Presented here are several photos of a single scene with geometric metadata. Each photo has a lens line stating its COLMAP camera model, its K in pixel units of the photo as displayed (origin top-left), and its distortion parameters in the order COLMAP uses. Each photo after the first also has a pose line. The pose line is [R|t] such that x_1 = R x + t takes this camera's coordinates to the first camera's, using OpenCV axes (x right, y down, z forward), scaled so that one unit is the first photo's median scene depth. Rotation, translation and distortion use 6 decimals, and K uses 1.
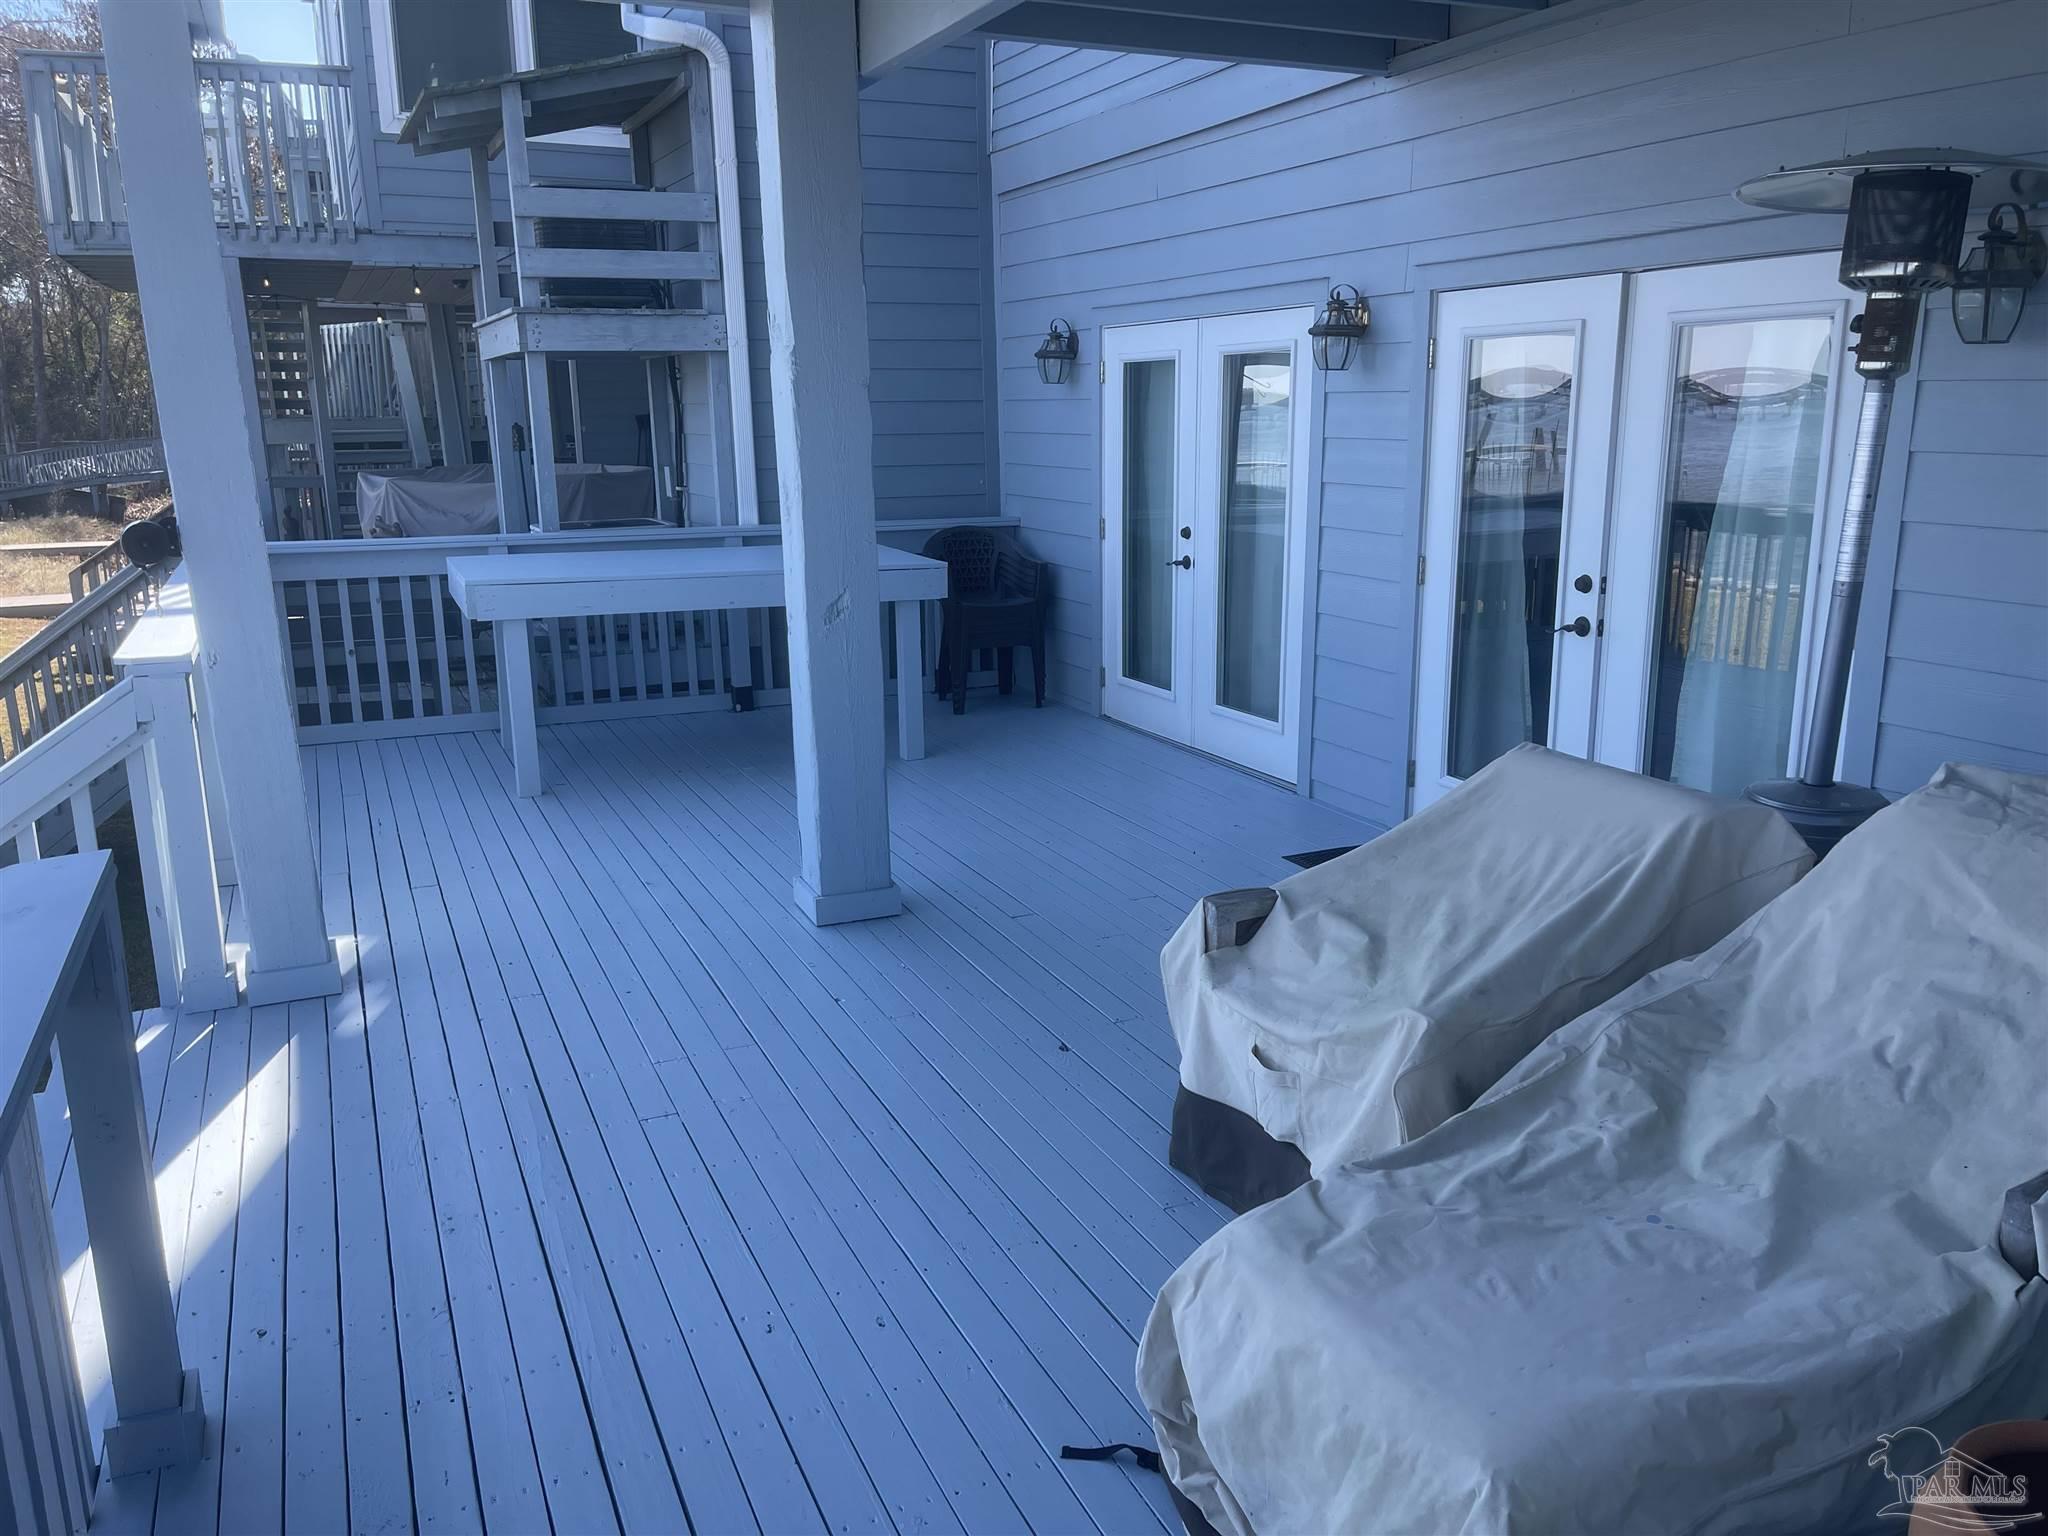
lens RADIAL K [[1531.8, 0, 1024.0], [0, 1531.8, 768.0], [0, 0, 1]] dist [0.005057, -0.000374]
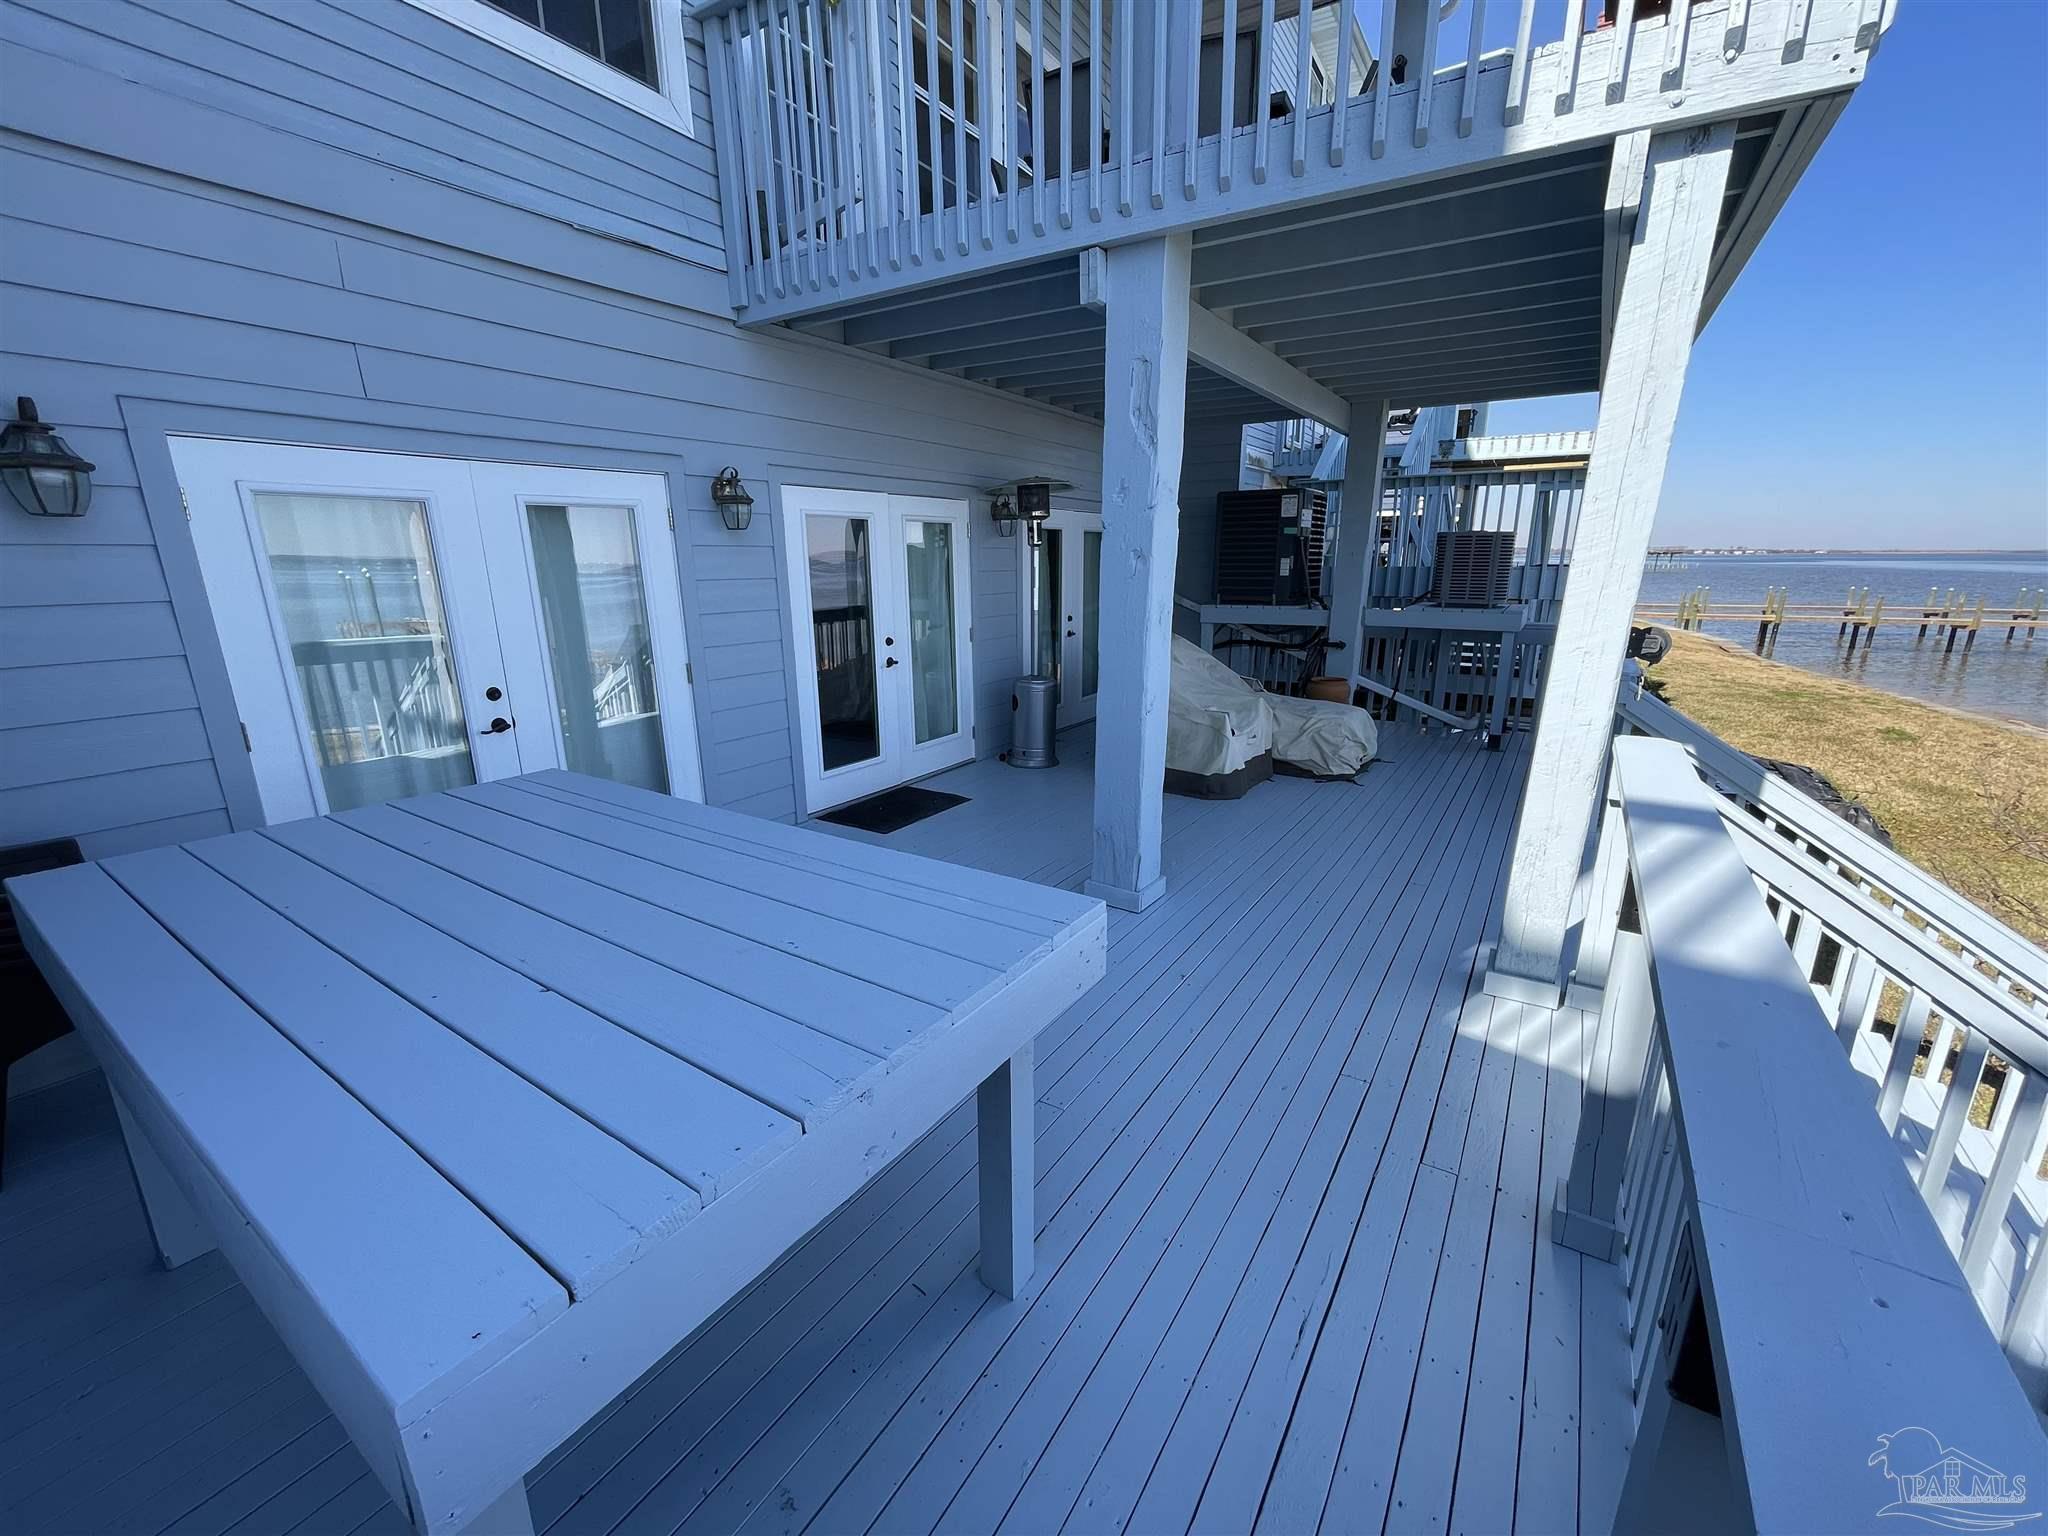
lens RADIAL K [[828.2, 0, 1024.0], [0, 828.2, 768.0], [0, 0, 1]] dist [-0.000544, -0.000025]
pose [[-0.529837, -0.197322, 0.824825, -0.617562], [0.205127, 0.913866, 0.350389, -0.283461], [-0.822919, 0.354843, -0.443724, 1.240777]]
